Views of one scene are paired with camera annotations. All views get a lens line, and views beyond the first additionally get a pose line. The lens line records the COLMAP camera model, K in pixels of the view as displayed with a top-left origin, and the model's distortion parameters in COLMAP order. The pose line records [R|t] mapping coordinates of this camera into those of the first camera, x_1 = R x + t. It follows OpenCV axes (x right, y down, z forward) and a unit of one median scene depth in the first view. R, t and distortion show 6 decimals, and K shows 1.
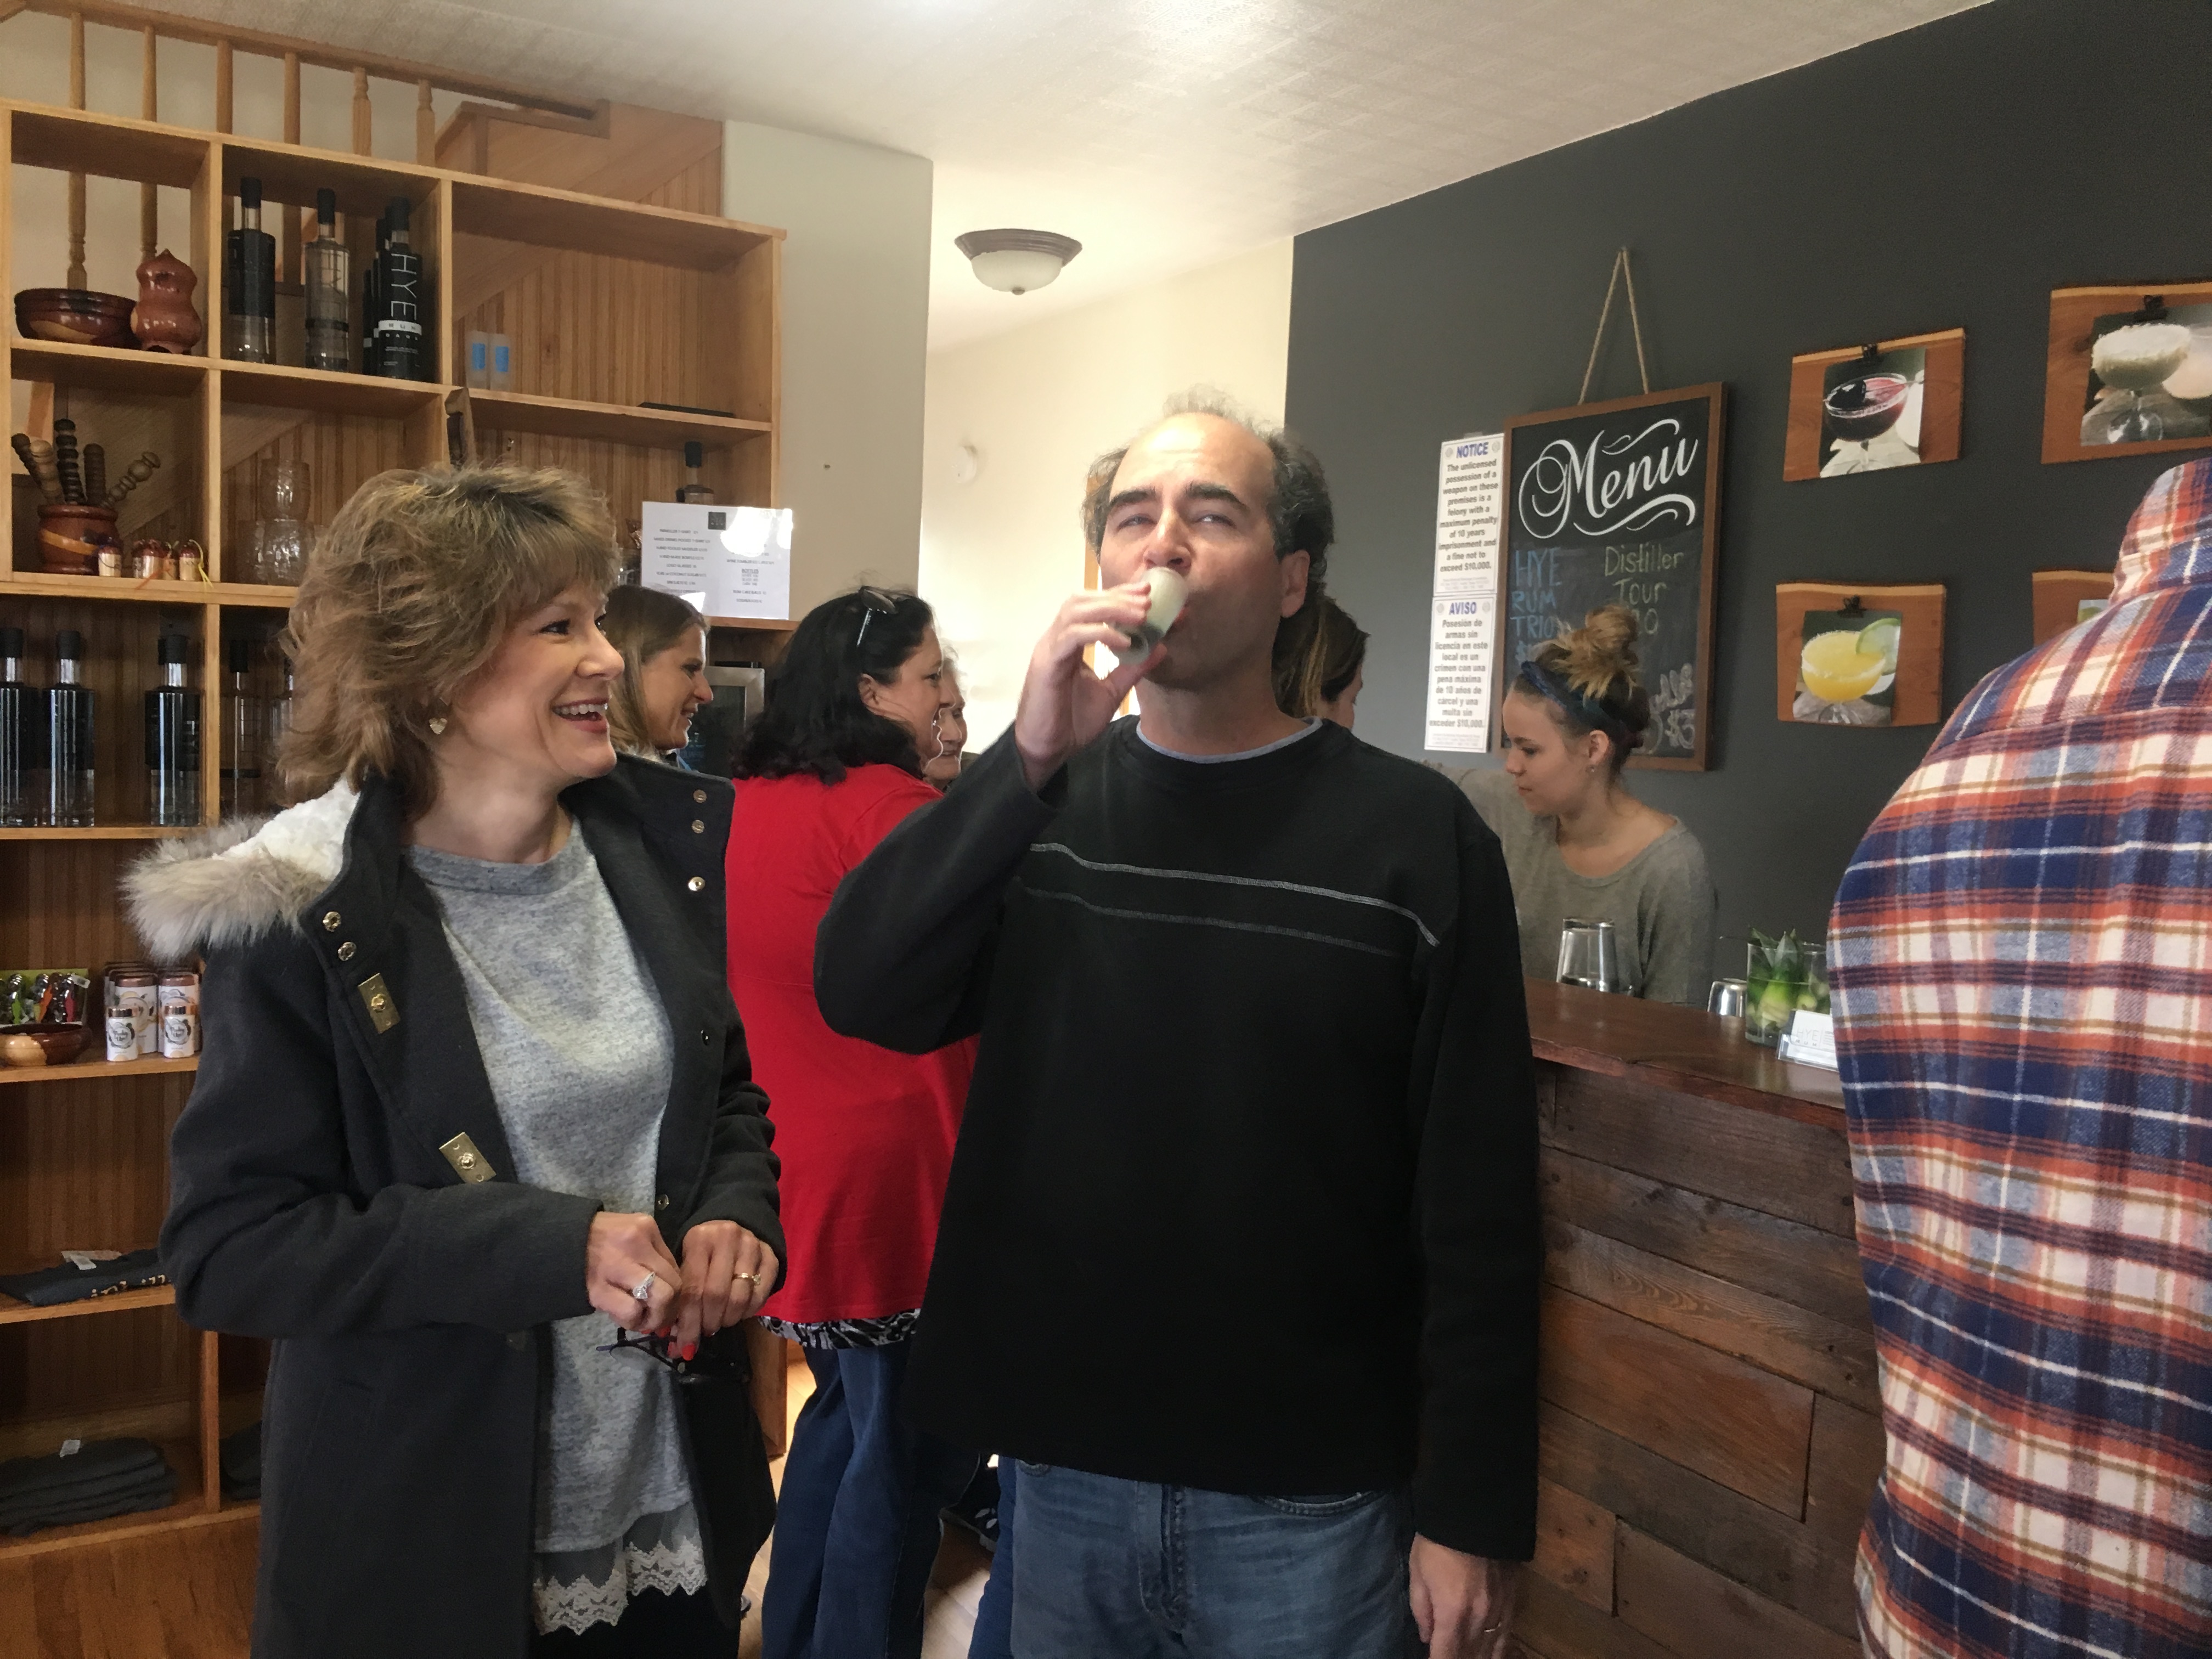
lens RADIAL K [[1836.0, 0, 1106.0], [0, 1836.0, 829.5], [0, 0, 1]] dist [0.072401, -0.115649]
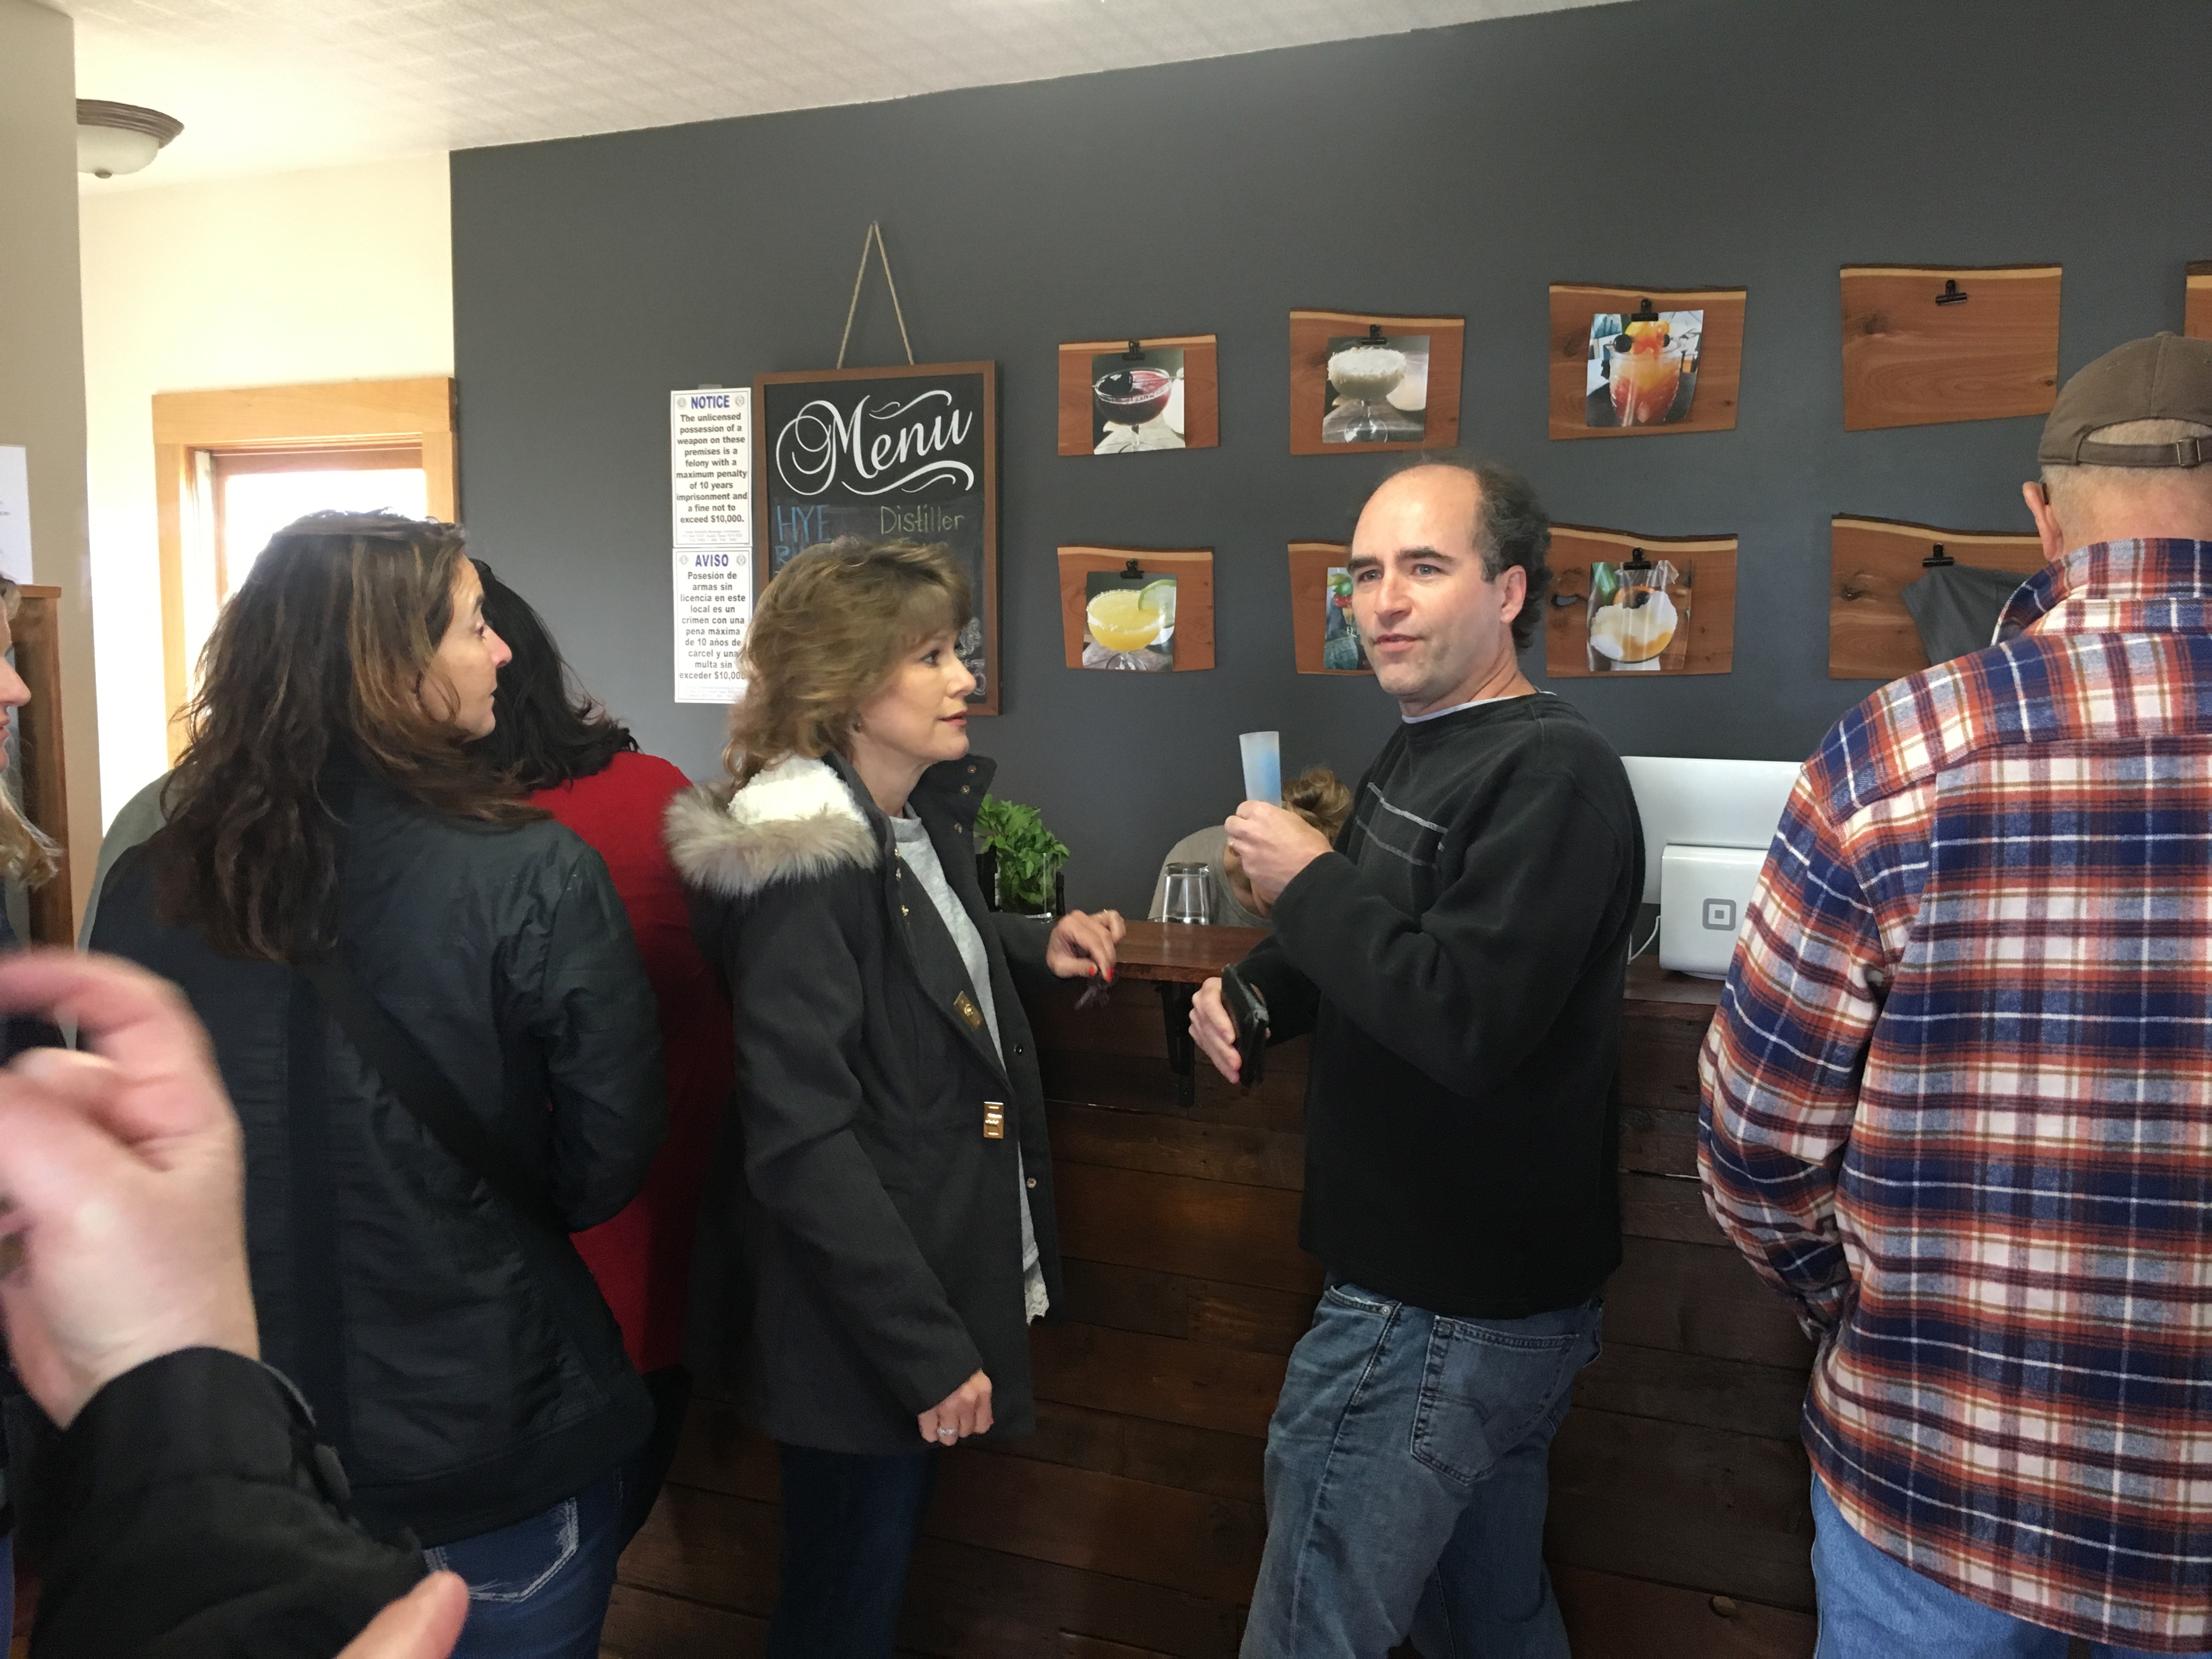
lens RADIAL K [[1842.3, 0, 1115.0], [0, 1842.3, 830.9], [0, 0, 1]] dist [0.047597, -0.086953]
pose [[0.806238, -0.088771, 0.584893, -0.273097], [0.061696, 0.995903, 0.066107, -0.031195], [-0.588365, -0.017212, 0.808412, 0.064709]]
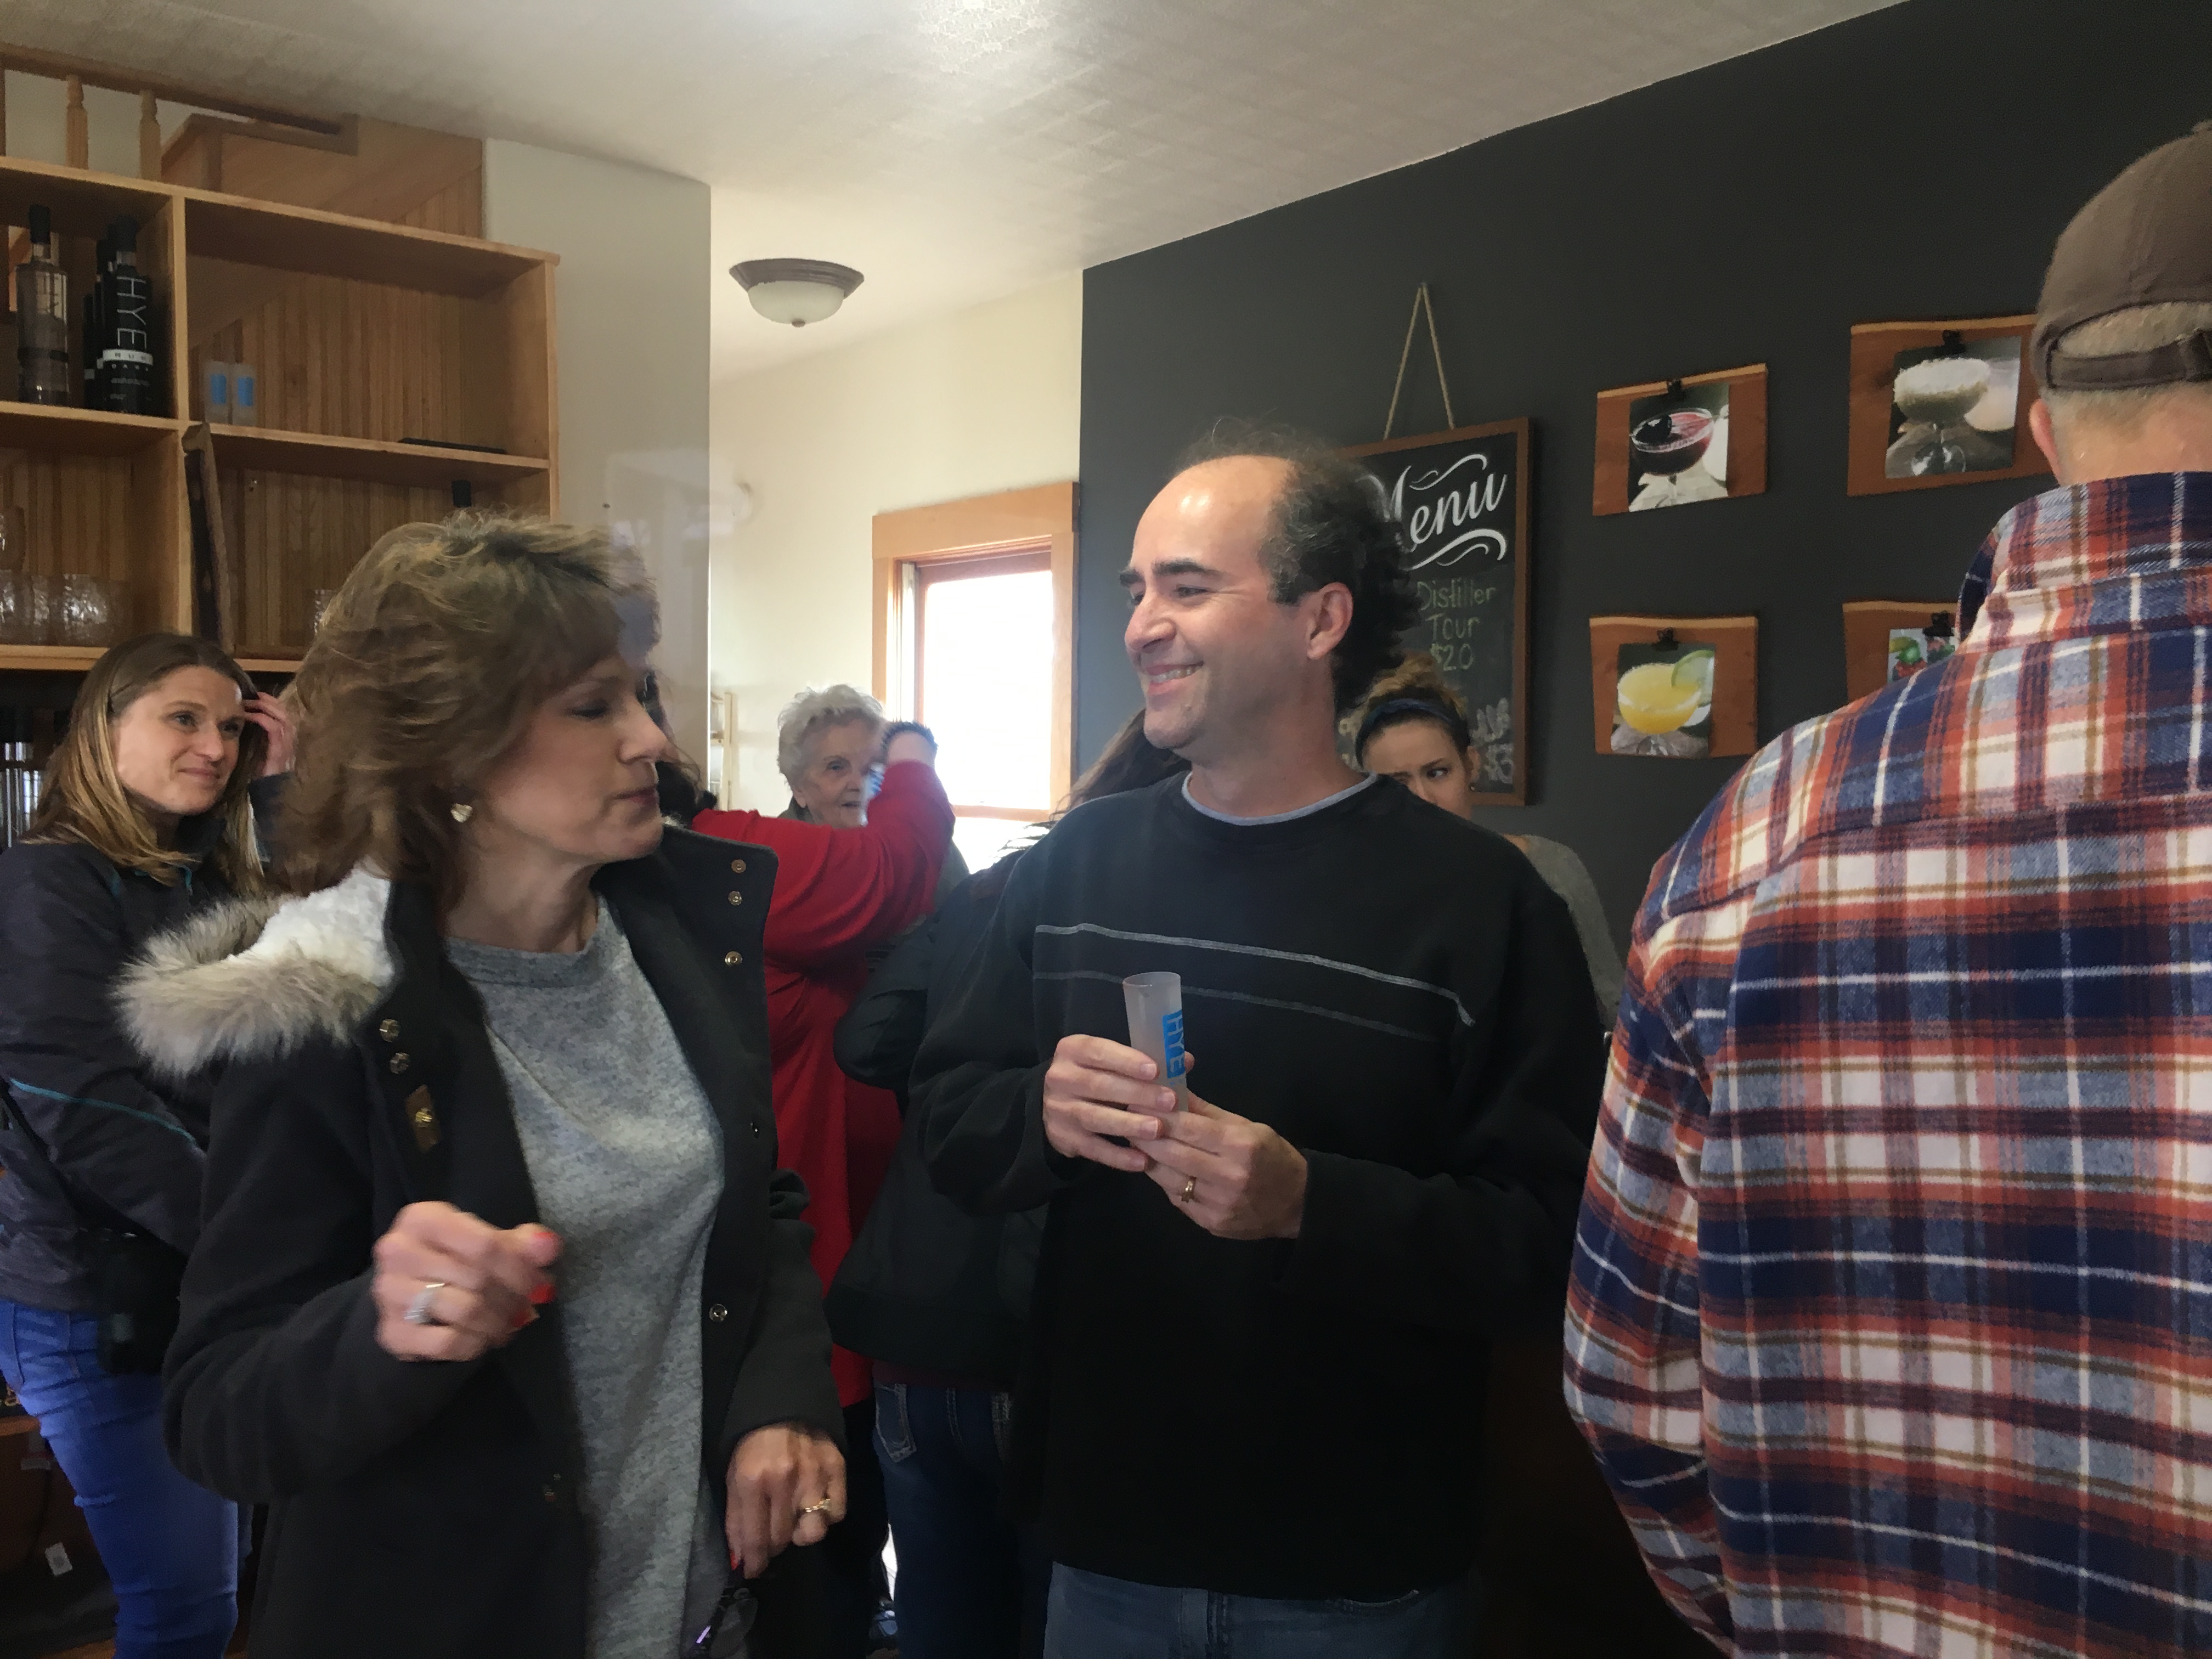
lens RADIAL K [[1839.6, 0, 1107.5], [0, 1839.6, 831.8], [0, 0, 1]] dist [0.058156, -0.088387]
pose [[0.991079, -0.030218, 0.129808, -0.029380], [0.032576, 0.999340, -0.016078, -0.008574], [-0.129237, 0.020164, 0.991409, 0.041749]]
